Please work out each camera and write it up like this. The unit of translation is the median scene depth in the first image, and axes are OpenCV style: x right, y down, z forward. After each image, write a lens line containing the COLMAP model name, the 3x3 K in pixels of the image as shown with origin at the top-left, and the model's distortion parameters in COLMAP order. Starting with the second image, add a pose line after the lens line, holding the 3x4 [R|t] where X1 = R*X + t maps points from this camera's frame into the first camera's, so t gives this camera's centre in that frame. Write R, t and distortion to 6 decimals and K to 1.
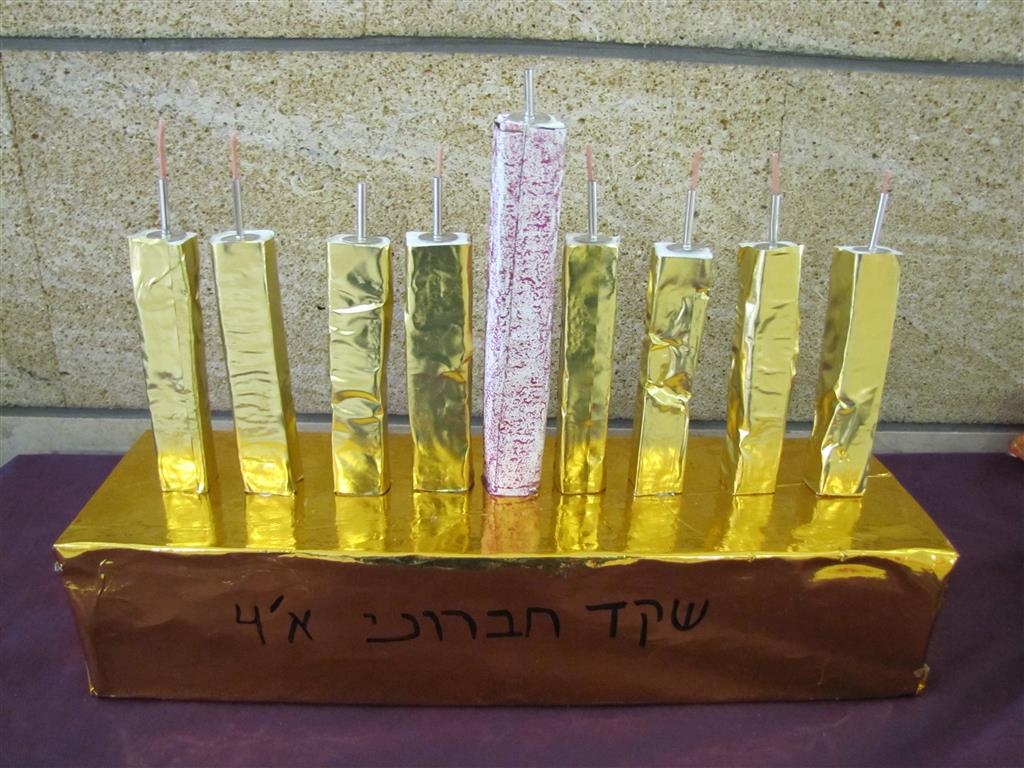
lens RADIAL K [[857.1, 0, 507.2], [0, 857.1, 382.7], [0, 0, 1]] dist [-0.188216, 0.158802]
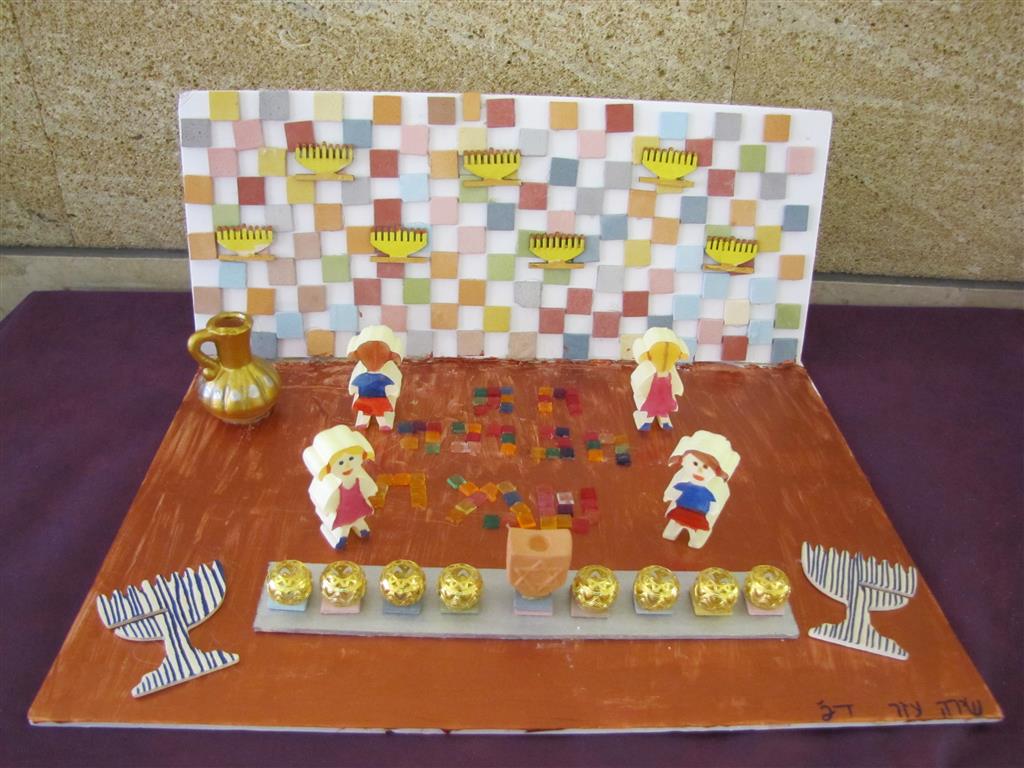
lens RADIAL K [[857.1, 0, 514.8], [0, 857.1, 377.8], [0, 0, 1]] dist [-0.188216, 0.158802]
pose [[0.999770, 0.017410, 0.012513, 0.032045], [-0.019512, 0.980731, 0.194387, -0.024247], [-0.008888, -0.194586, 0.980845, -0.101174]]
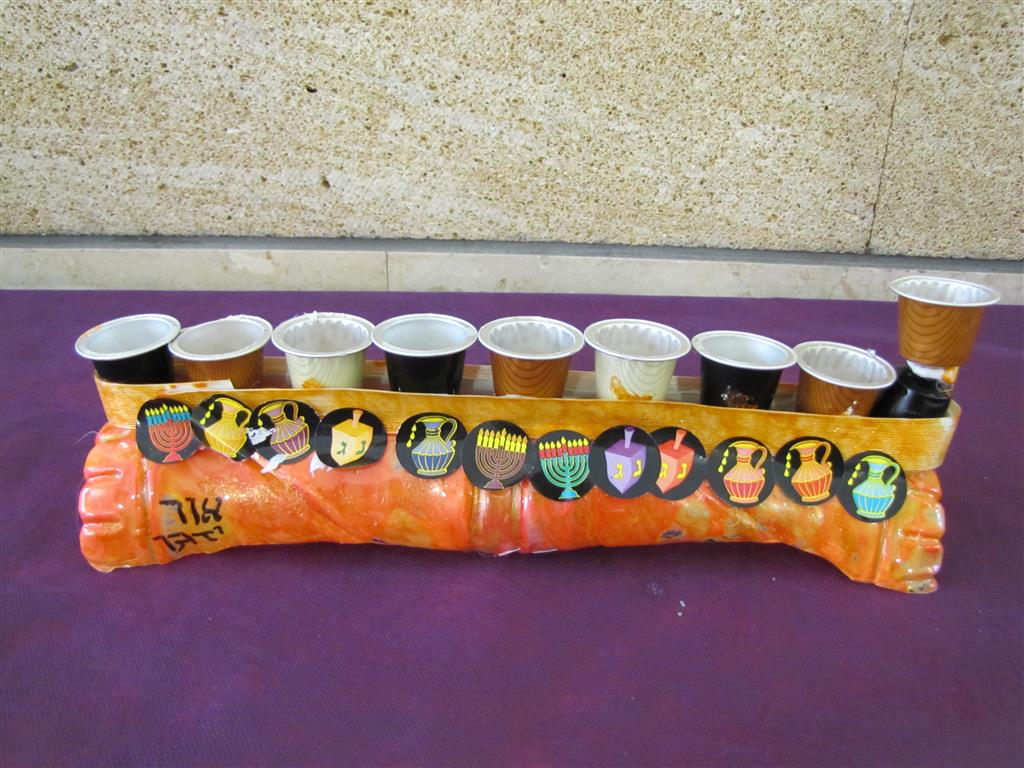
lens RADIAL K [[857.1, 0, 507.3], [0, 857.1, 382.5], [0, 0, 1]] dist [-0.188216, 0.158802]
pose [[0.999492, 0.008913, -0.030599, -0.021407], [-0.007069, 0.998182, 0.059856, 0.132249], [0.031077, -0.059609, 0.997738, 0.263178]]
